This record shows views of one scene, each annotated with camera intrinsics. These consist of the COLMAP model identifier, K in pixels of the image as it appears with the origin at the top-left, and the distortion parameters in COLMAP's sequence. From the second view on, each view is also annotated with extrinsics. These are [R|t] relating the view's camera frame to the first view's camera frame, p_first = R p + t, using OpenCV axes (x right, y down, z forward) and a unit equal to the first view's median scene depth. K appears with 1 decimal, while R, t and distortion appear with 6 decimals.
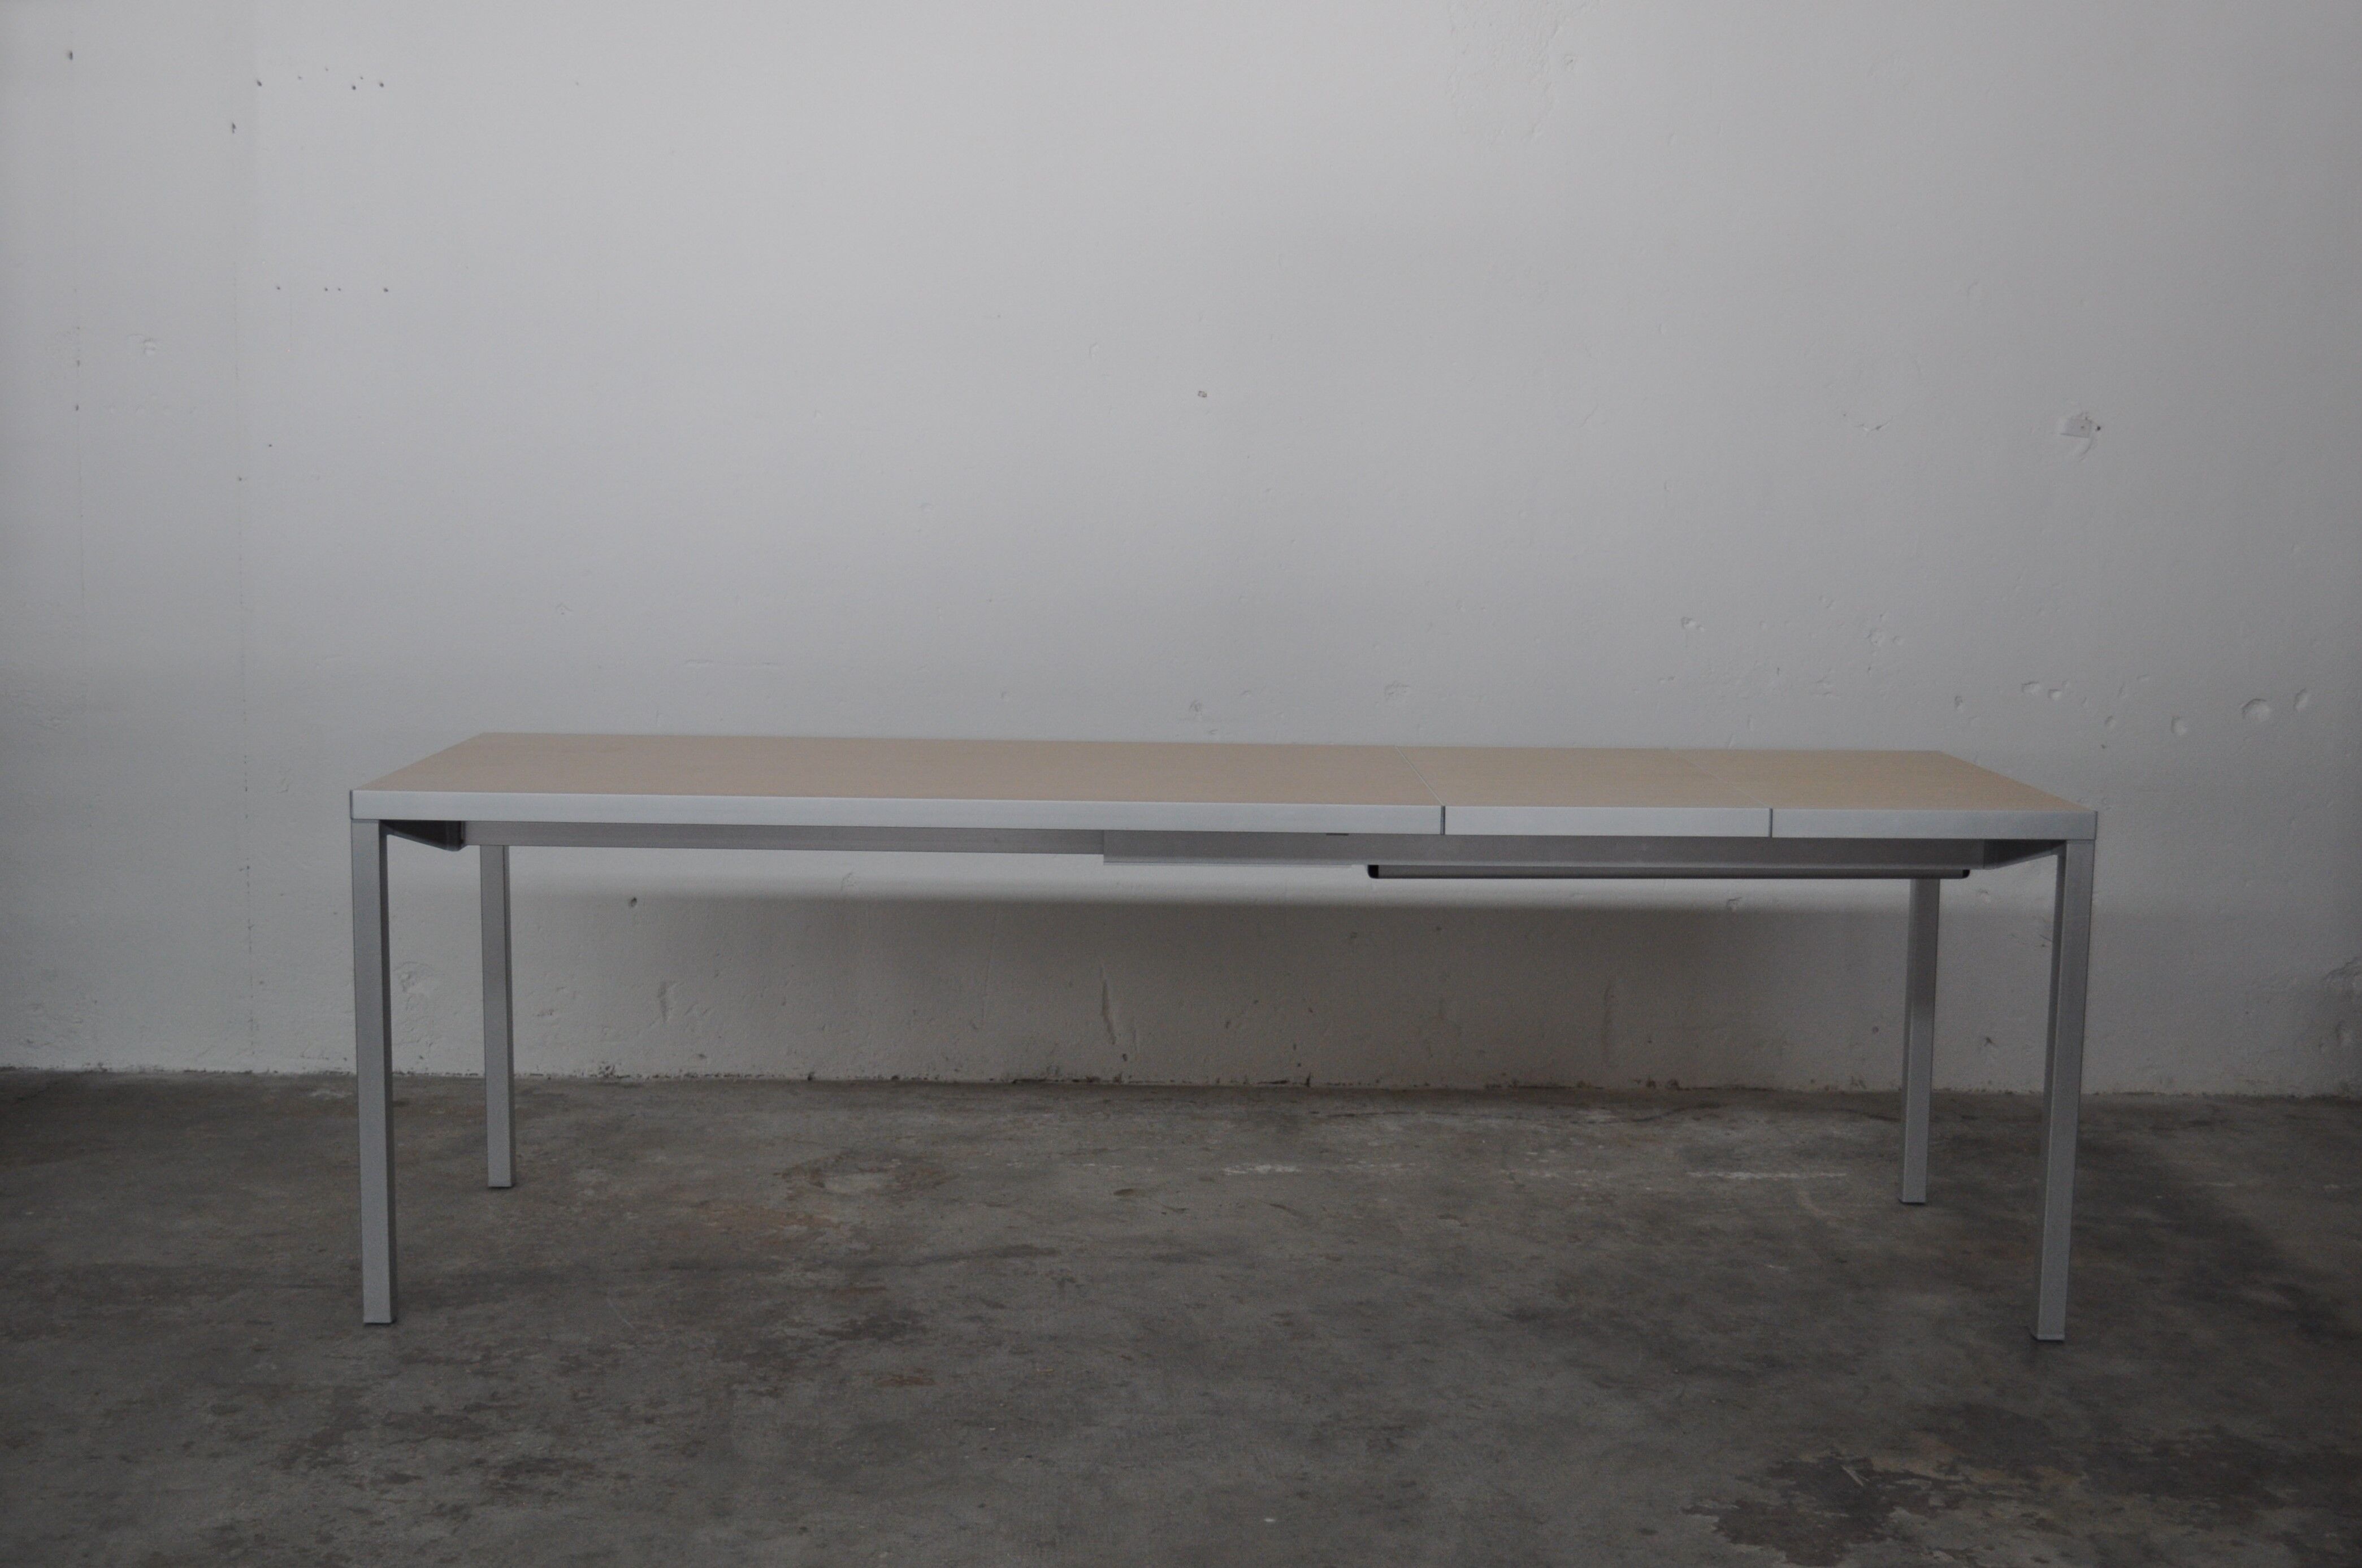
lens RADIAL K [[2798.3, 0, 1181.0], [0, 2798.3, 784.0], [0, 0, 1]] dist [-0.027961, 0.010961]
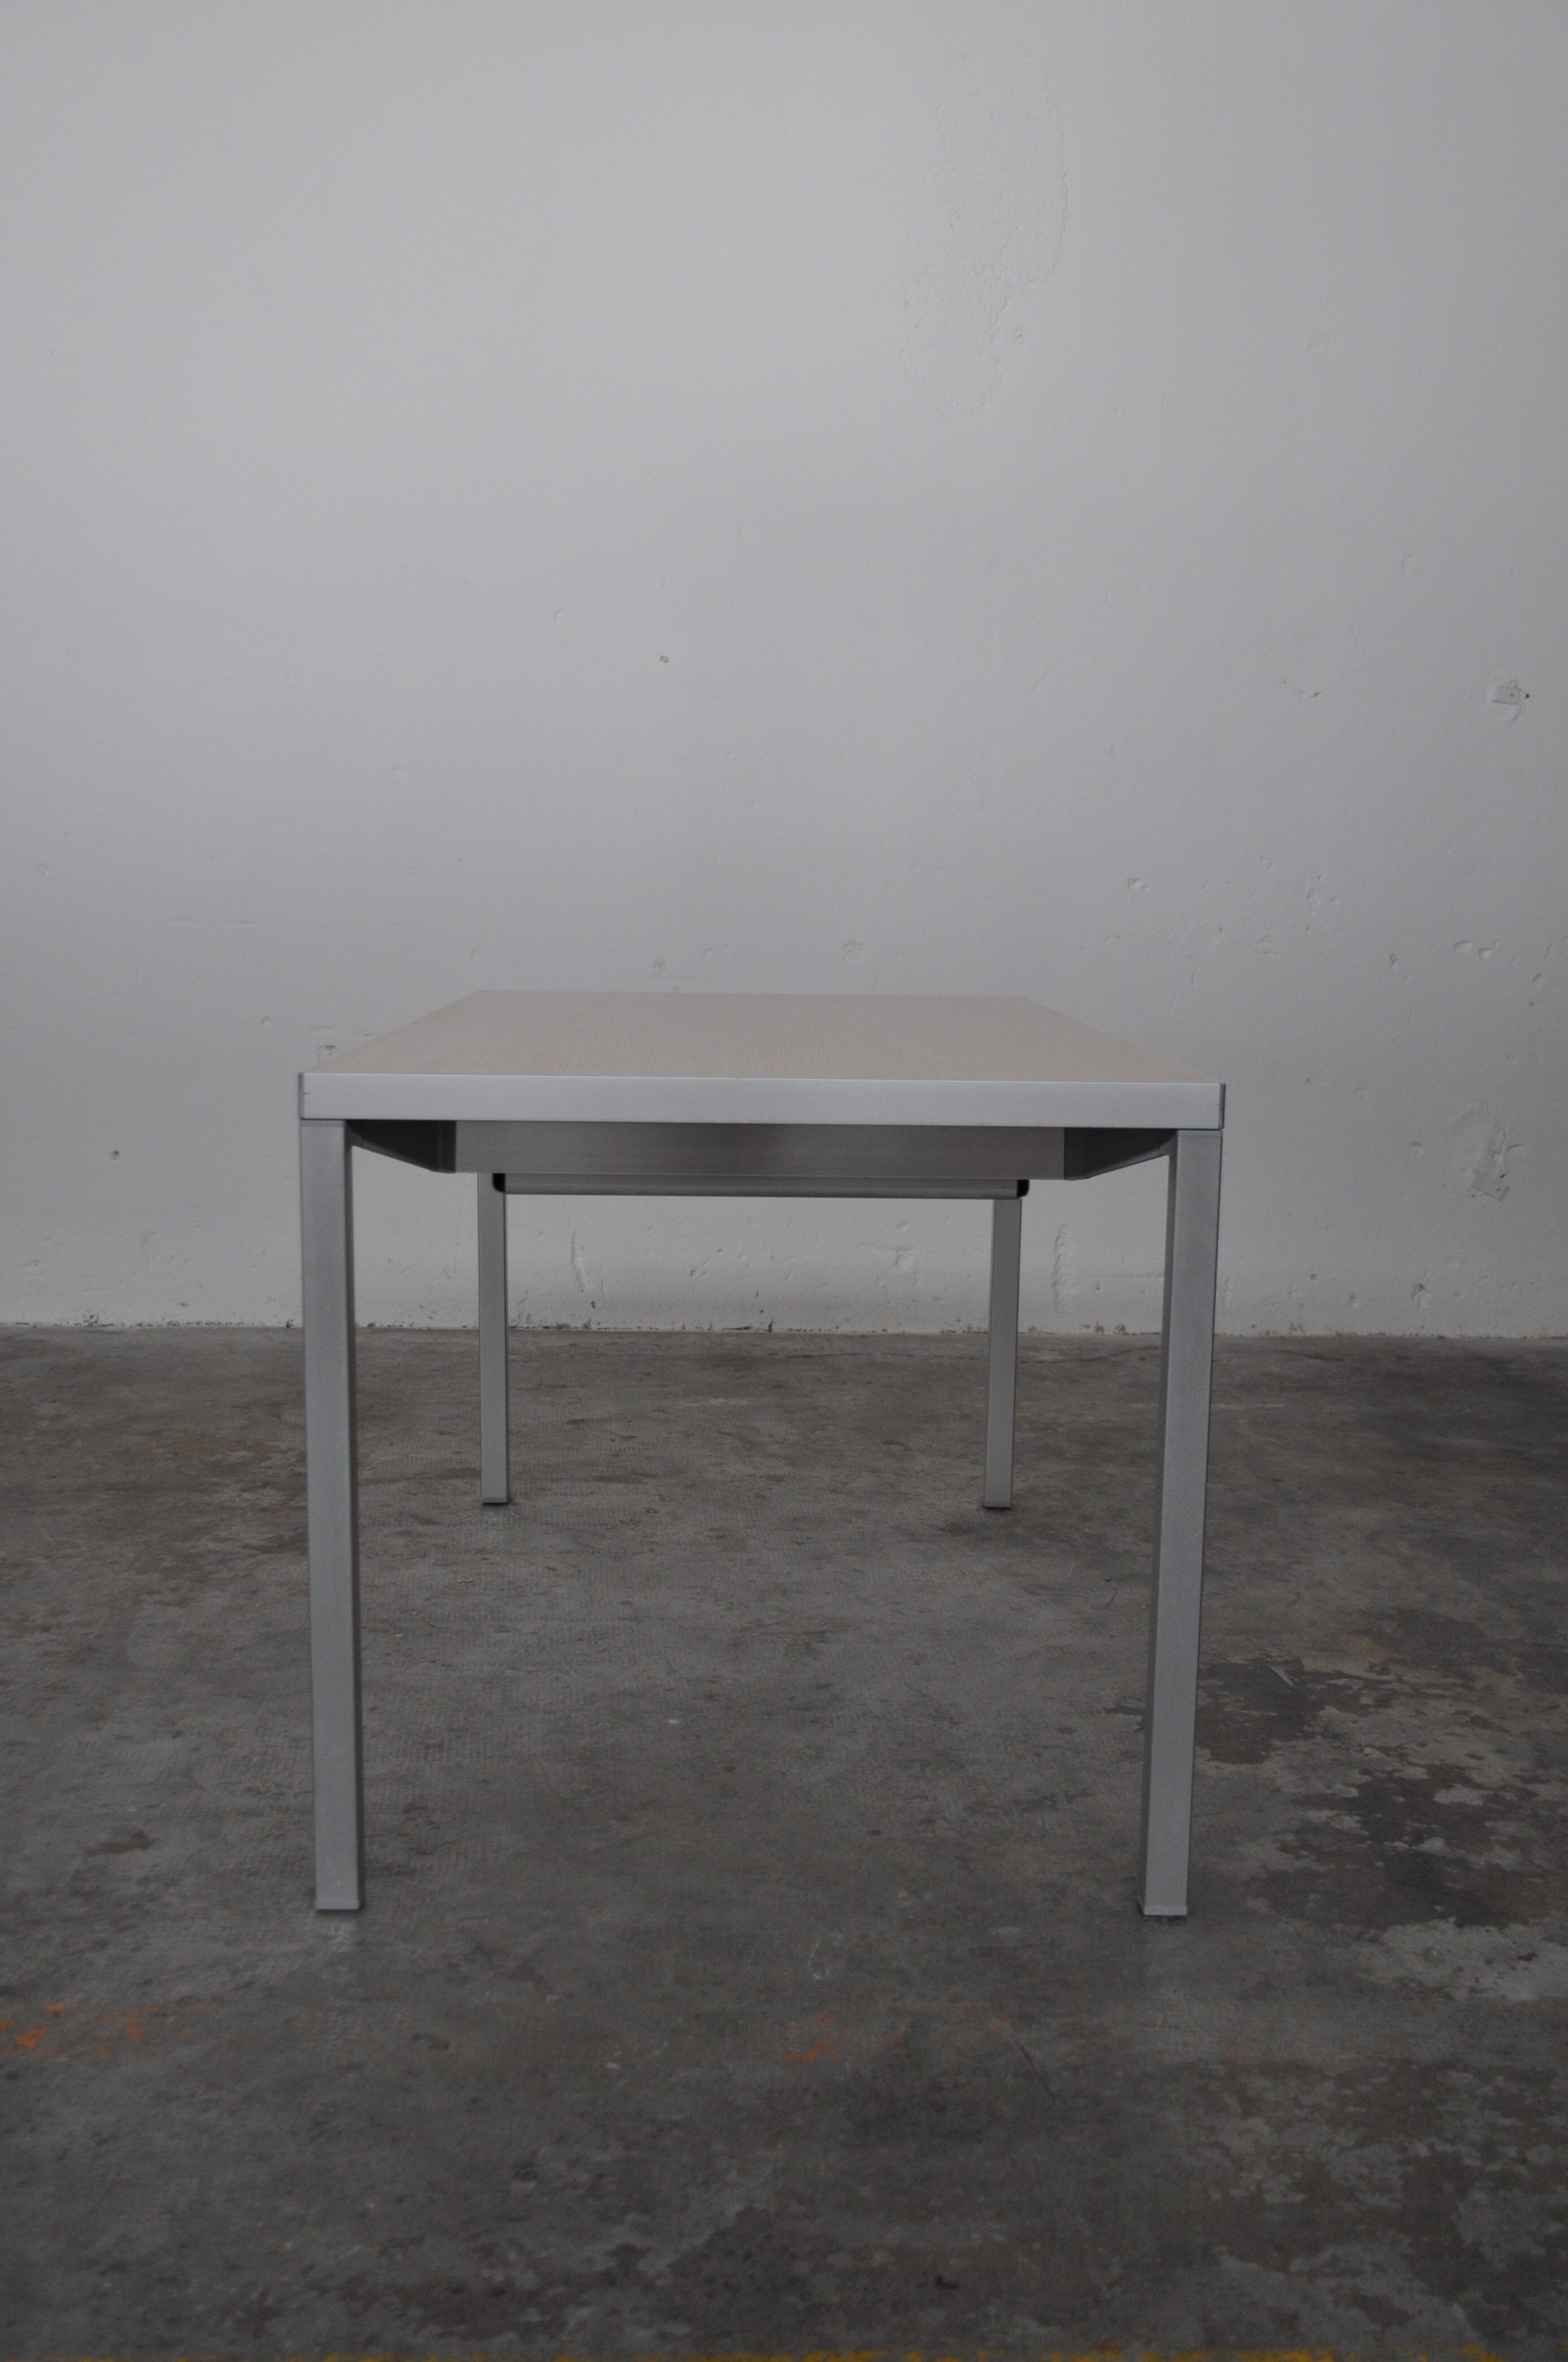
lens RADIAL K [[2443.5, 0, 777.9], [0, 2443.5, 1168.4], [0, 0, 1]] dist [-0.025023, 0.004624]
pose [[0.999722, -0.001790, 0.023531, 0.042566], [0.001499, 0.999923, 0.012356, 0.056597], [-0.023551, -0.012318, 0.999647, 0.147434]]
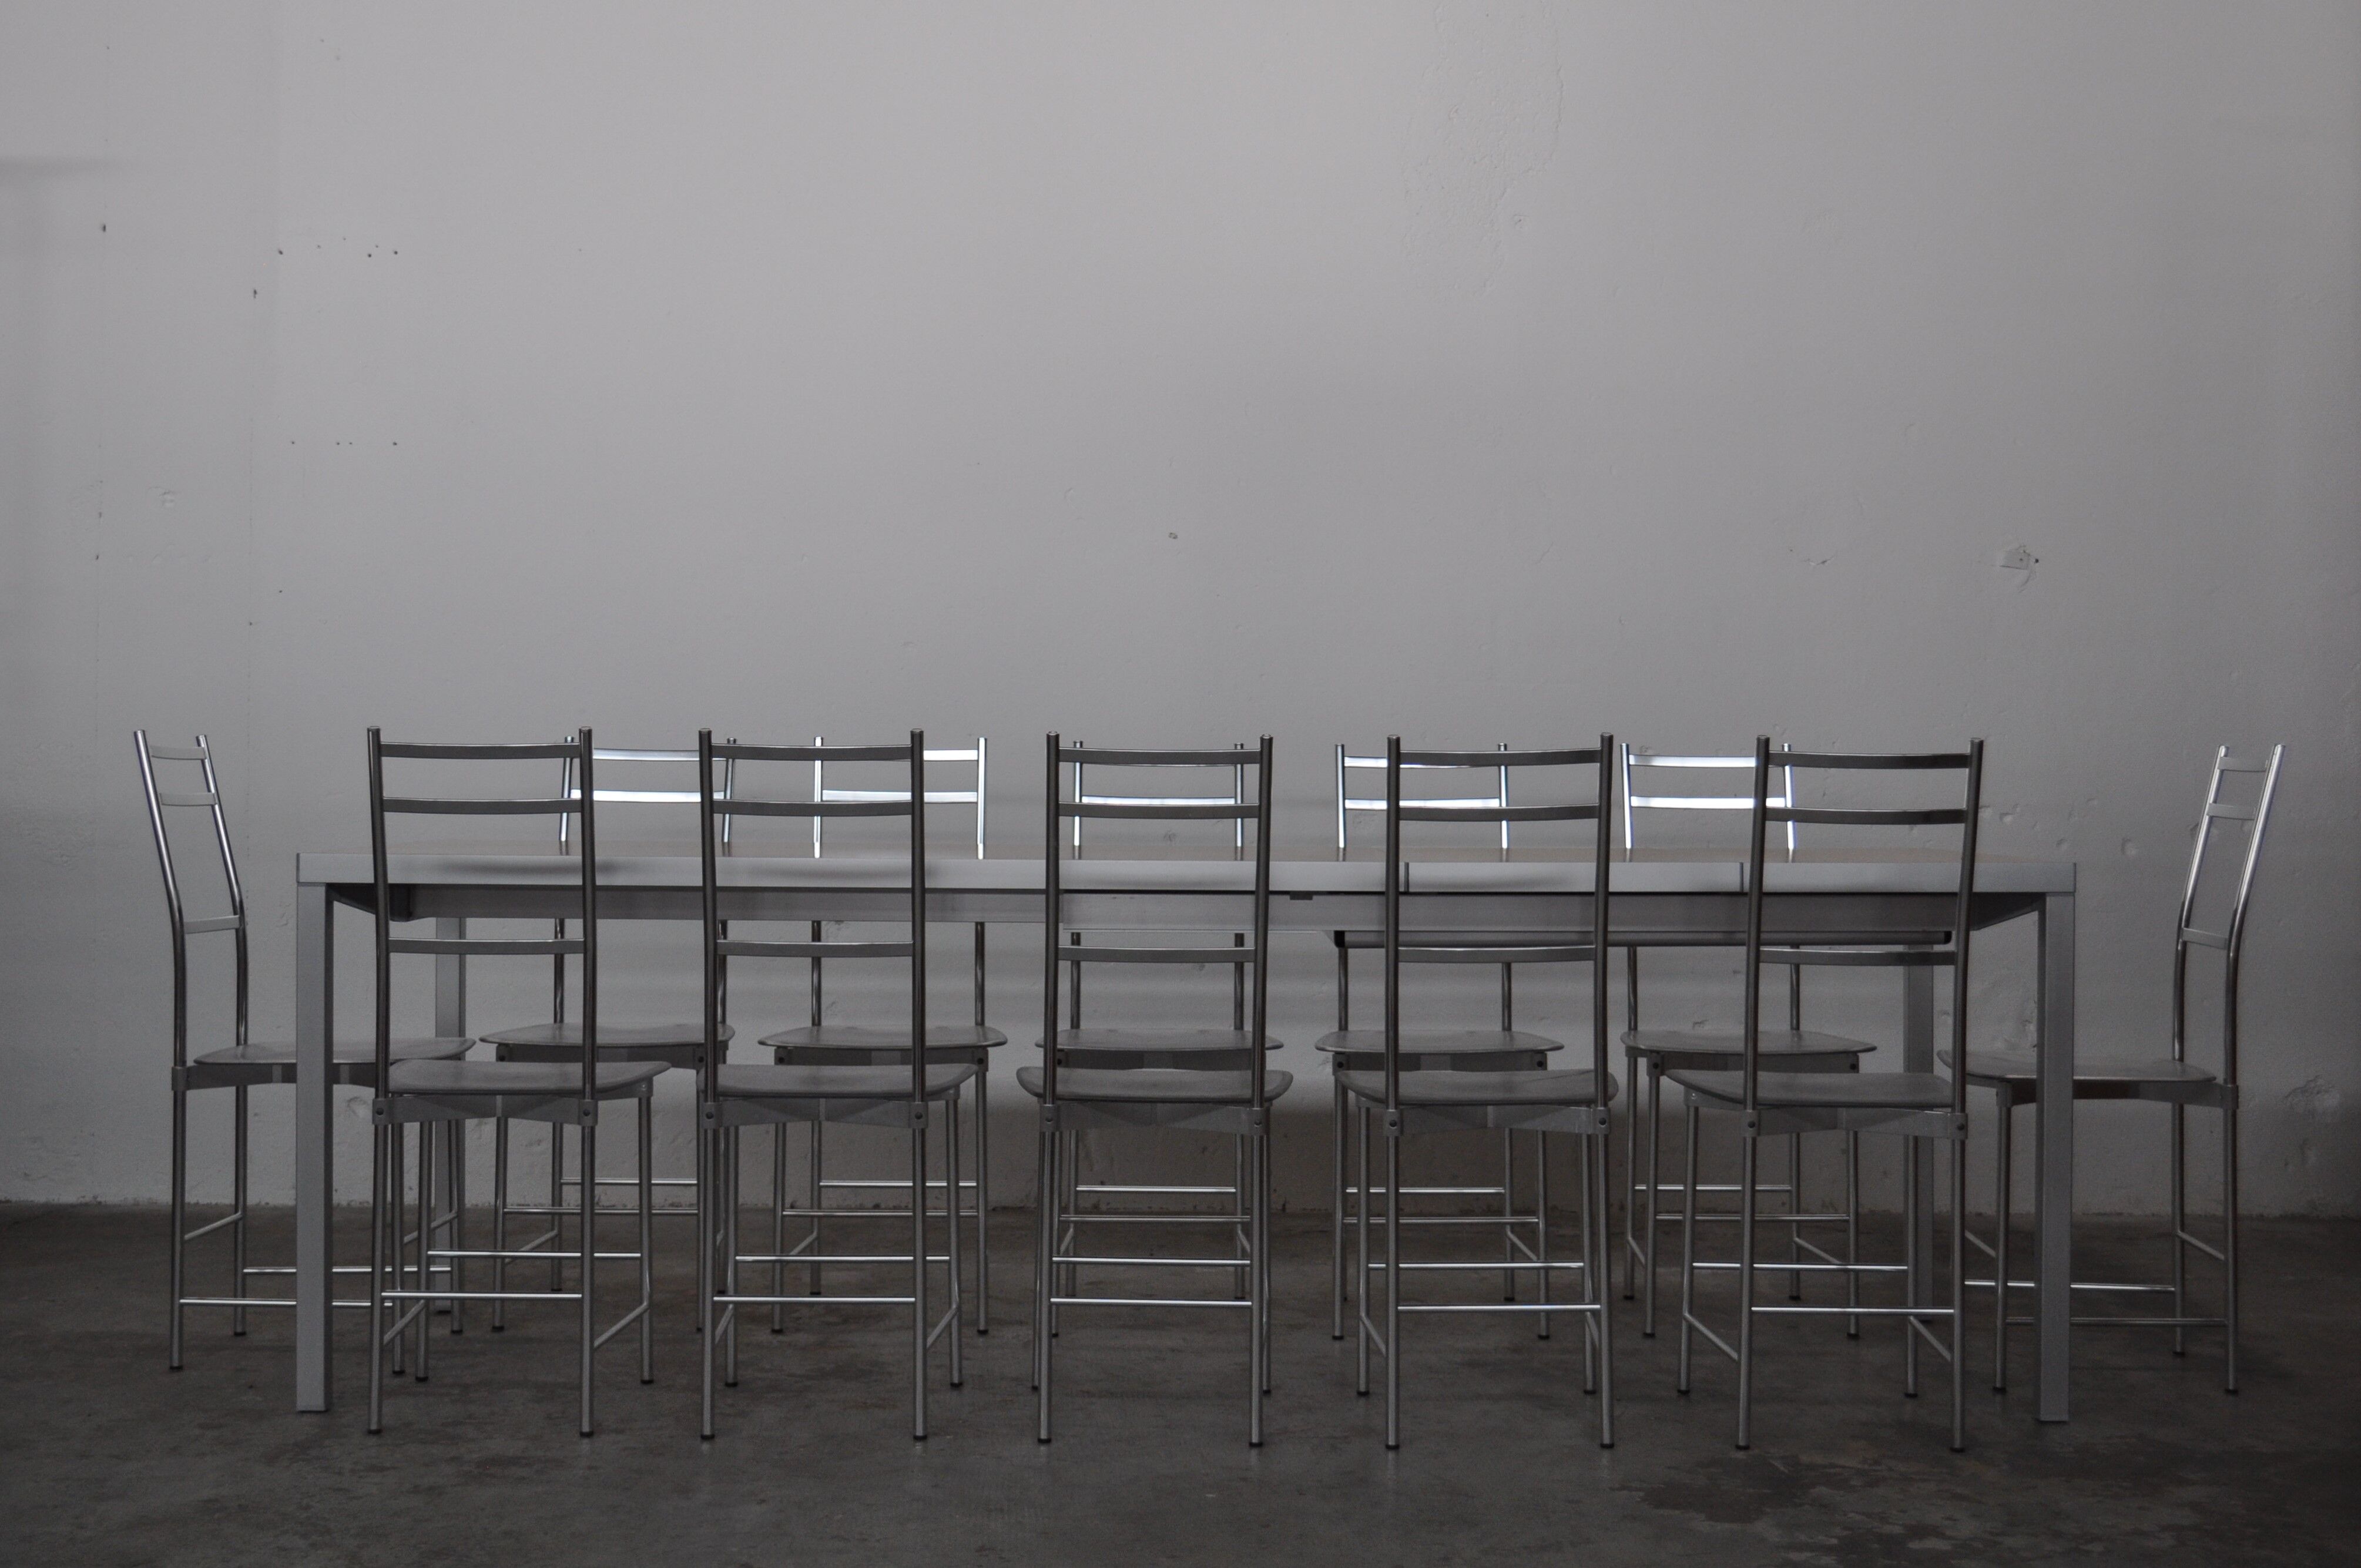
lens RADIAL K [[2877.4, 0, 1182.2], [0, 2877.4, 731.5], [0, 0, 1]] dist [-0.022309, -0.008675]
pose [[0.999936, -0.008607, -0.007275, 0.027507], [0.007639, 0.992267, -0.123887, 0.100430], [0.008285, 0.123824, 0.992270, -0.085766]]
